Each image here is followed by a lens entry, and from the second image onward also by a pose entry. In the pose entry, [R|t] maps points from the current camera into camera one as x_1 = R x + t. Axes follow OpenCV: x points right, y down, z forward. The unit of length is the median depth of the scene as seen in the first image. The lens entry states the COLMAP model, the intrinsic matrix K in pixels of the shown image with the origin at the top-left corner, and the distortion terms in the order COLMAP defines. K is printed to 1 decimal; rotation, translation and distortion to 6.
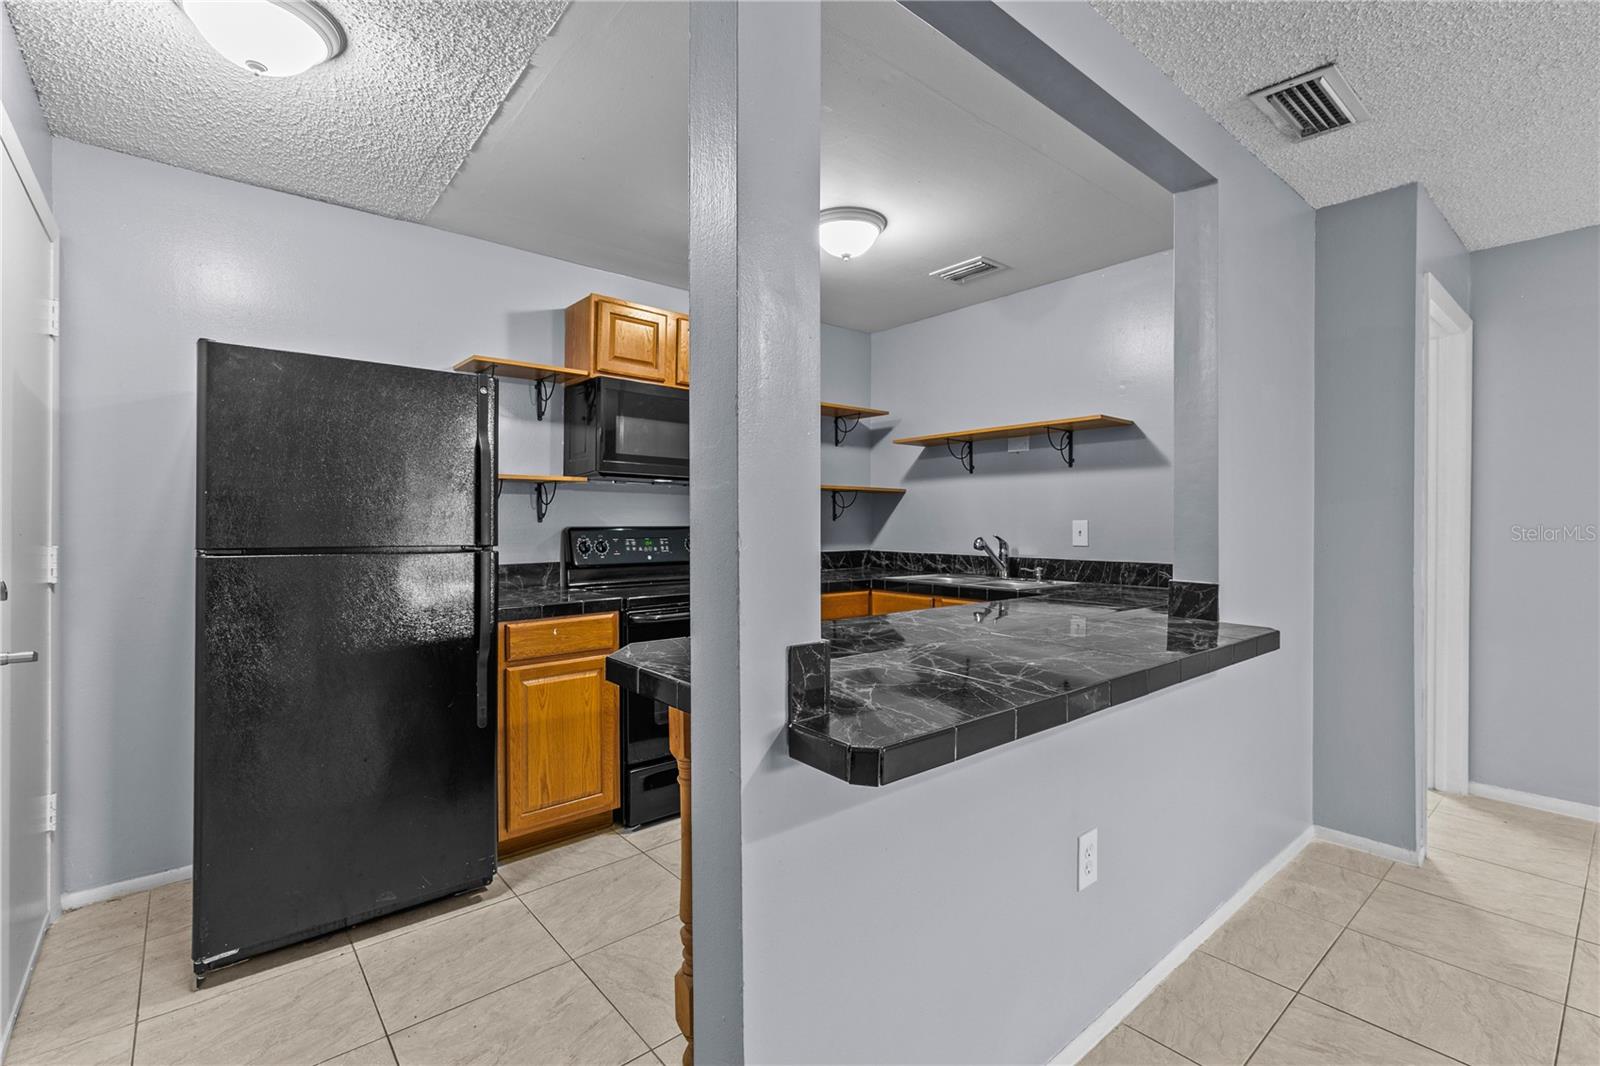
lens RADIAL K [[720.2, 0, 809.8], [0, 720.2, 521.2], [0, 0, 1]] dist [0.002136, -0.000743]
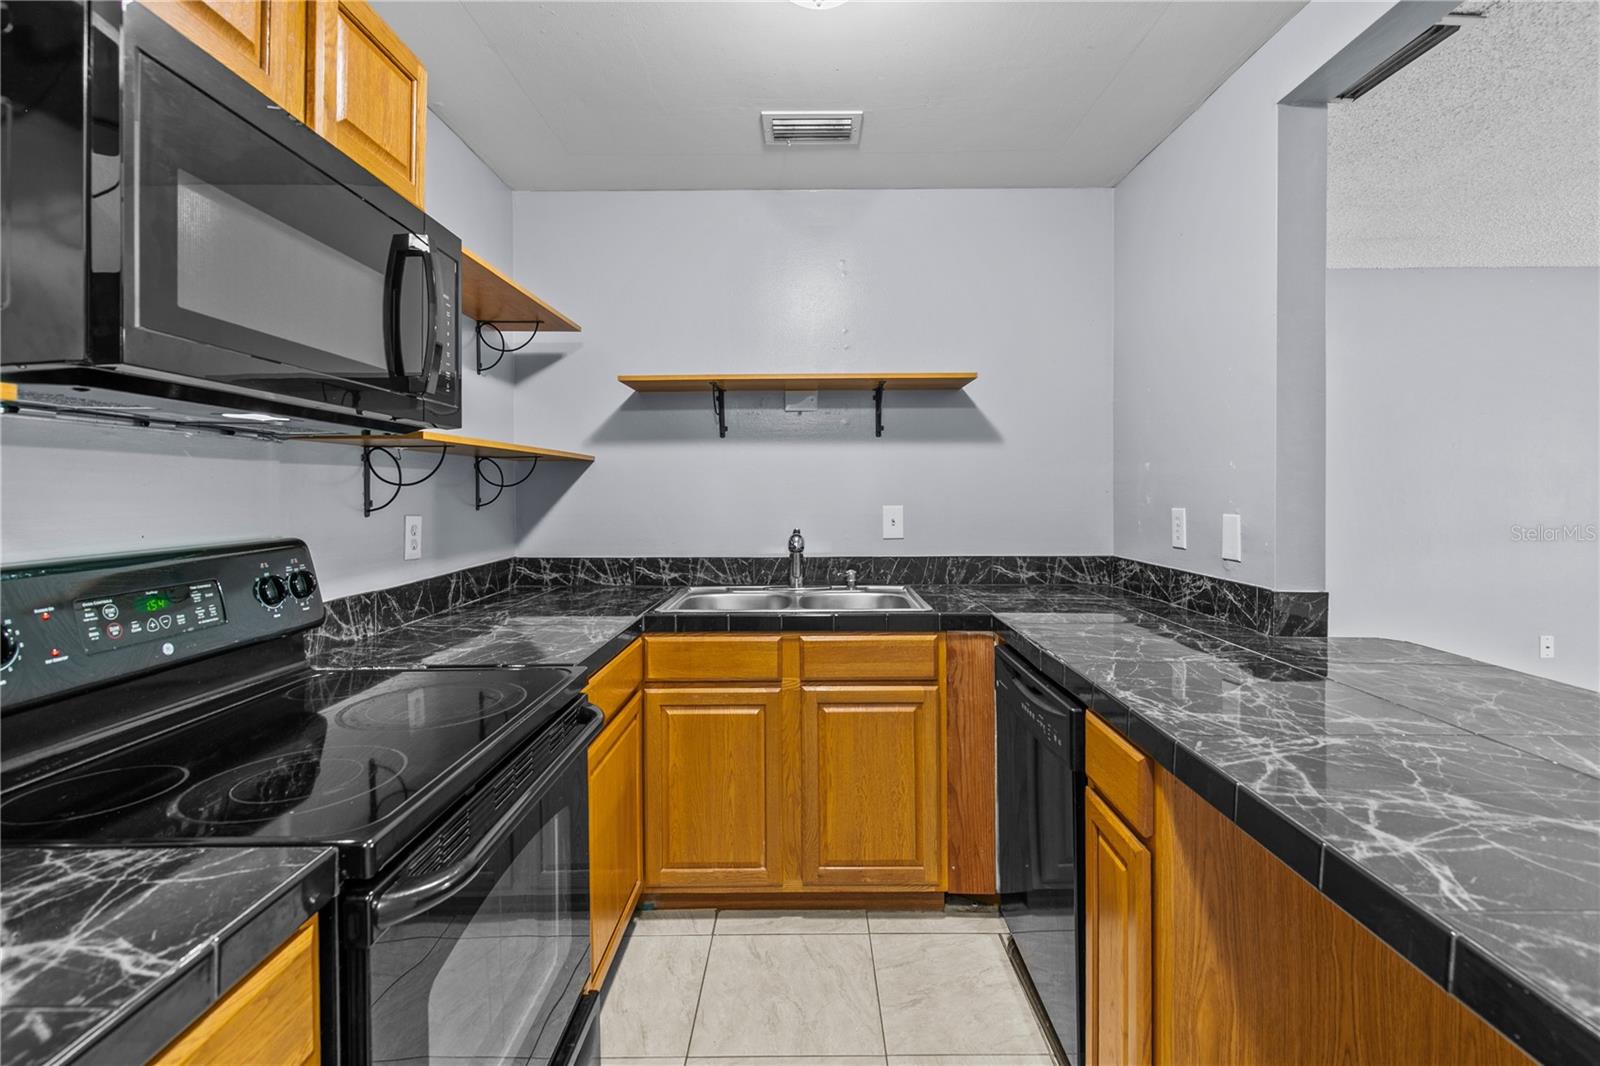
lens RADIAL K [[733.2, 0, 812.6], [0, 733.2, 492.8], [0, 0, 1]] dist [0.003589, -0.000298]
pose [[0.647976, -0.009542, 0.761601, -0.308174], [0.003616, 0.999949, 0.009452, -0.024583], [-0.761652, -0.003371, 0.647977, 0.602165]]
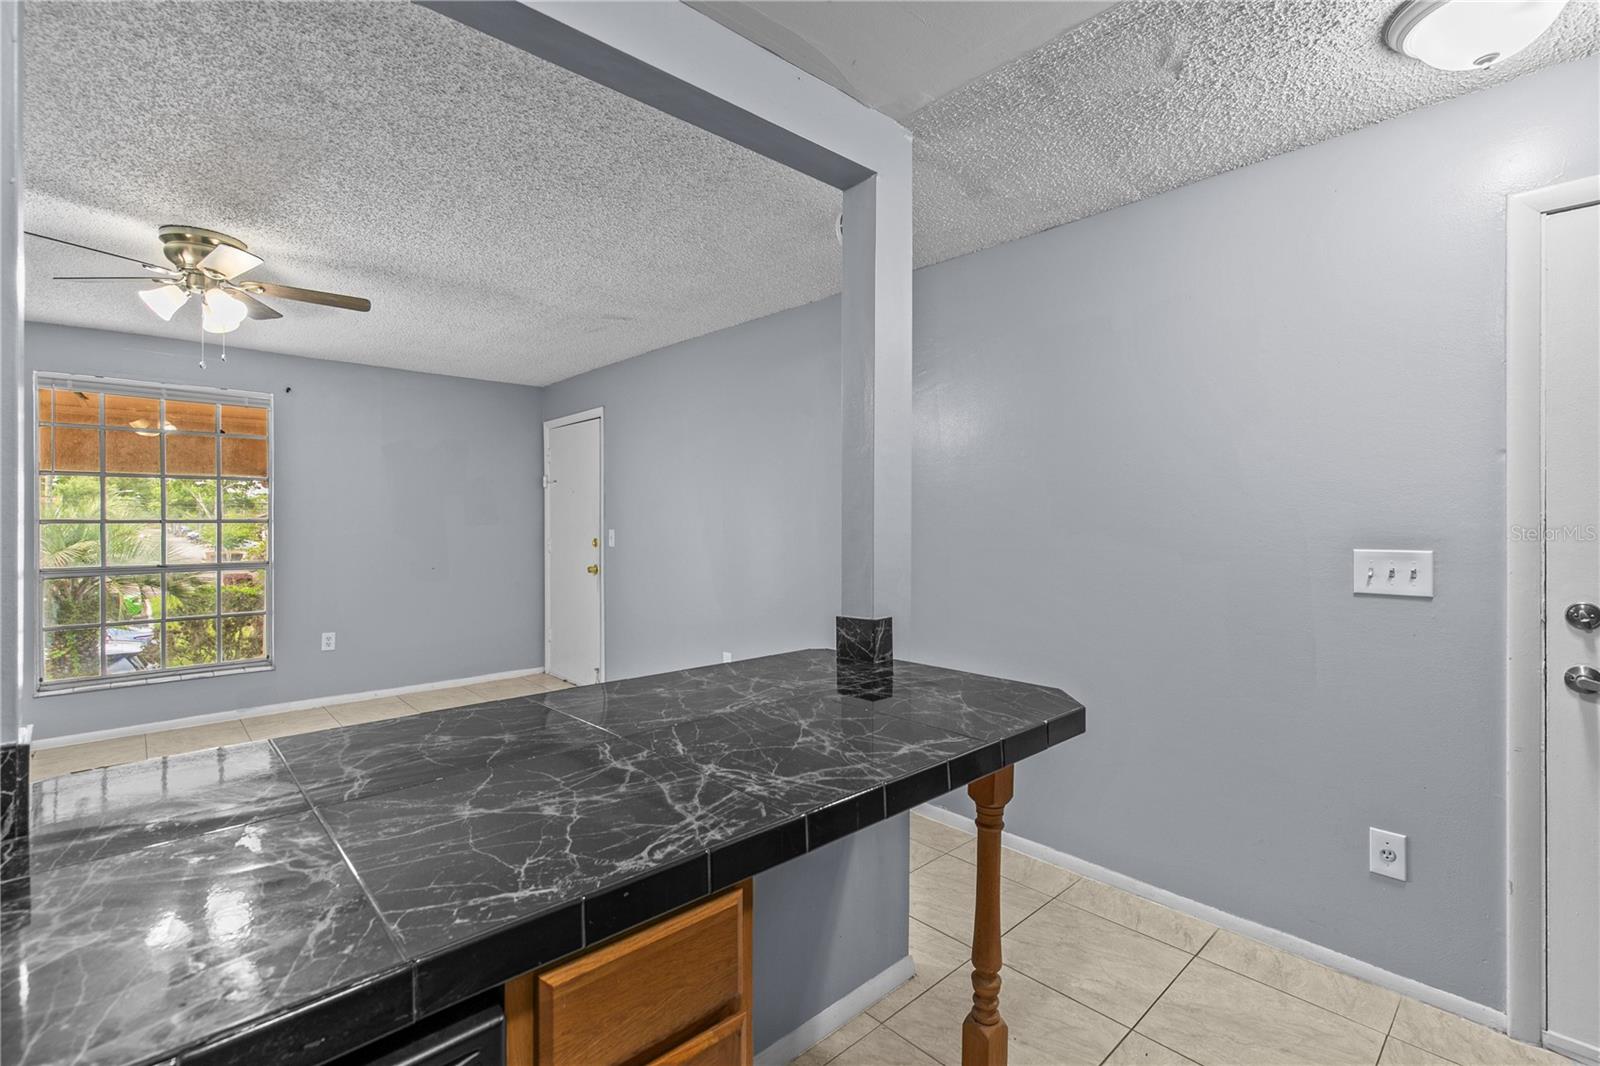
lens RADIAL K [[720.2, 0, 809.8], [0, 720.2, 521.2], [0, 0, 1]] dist [0.002136, -0.000743]
pose [[-0.998999, 0.000048, -0.044723, 0.060894], [-0.000162, 0.999989, 0.004698, -0.028620], [0.044723, 0.004700, -0.998988, 0.982131]]
